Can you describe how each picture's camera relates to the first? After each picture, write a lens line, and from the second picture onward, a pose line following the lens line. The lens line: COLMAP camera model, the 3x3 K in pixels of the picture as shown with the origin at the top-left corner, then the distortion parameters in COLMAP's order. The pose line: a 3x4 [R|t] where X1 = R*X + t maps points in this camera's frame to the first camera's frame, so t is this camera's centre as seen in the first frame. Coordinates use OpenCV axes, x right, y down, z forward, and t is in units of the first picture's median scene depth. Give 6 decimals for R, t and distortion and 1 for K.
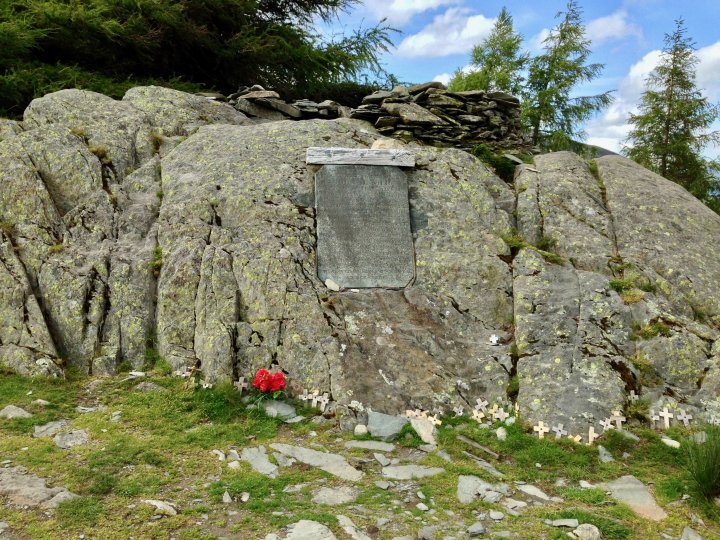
lens RADIAL K [[663.9, 0, 360.0], [0, 663.9, 270.0], [0, 0, 1]] dist [0.004254, 0.001893]
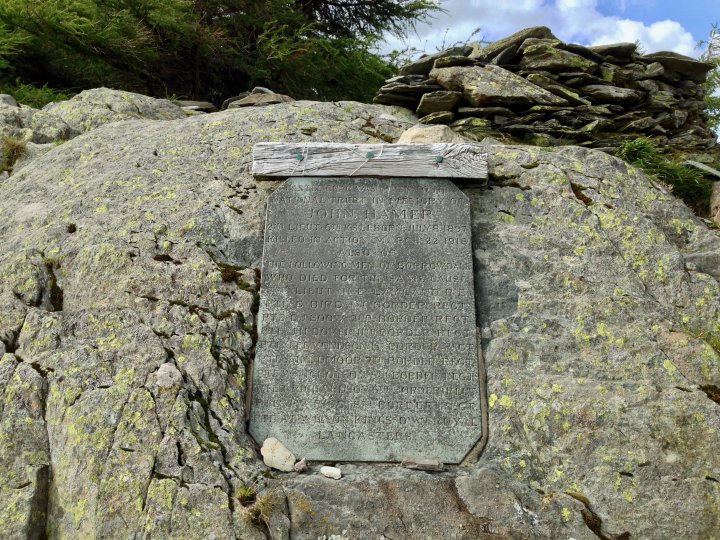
lens RADIAL K [[646.9, 0, 360.0], [0, 646.9, 270.0], [0, 0, 1]] dist [0.116228, -0.193318]
pose [[0.984840, -0.003350, -0.173431, 0.074668], [-0.014457, 0.994750, -0.101308, -0.048316], [0.172860, 0.102279, 0.979622, 0.565895]]
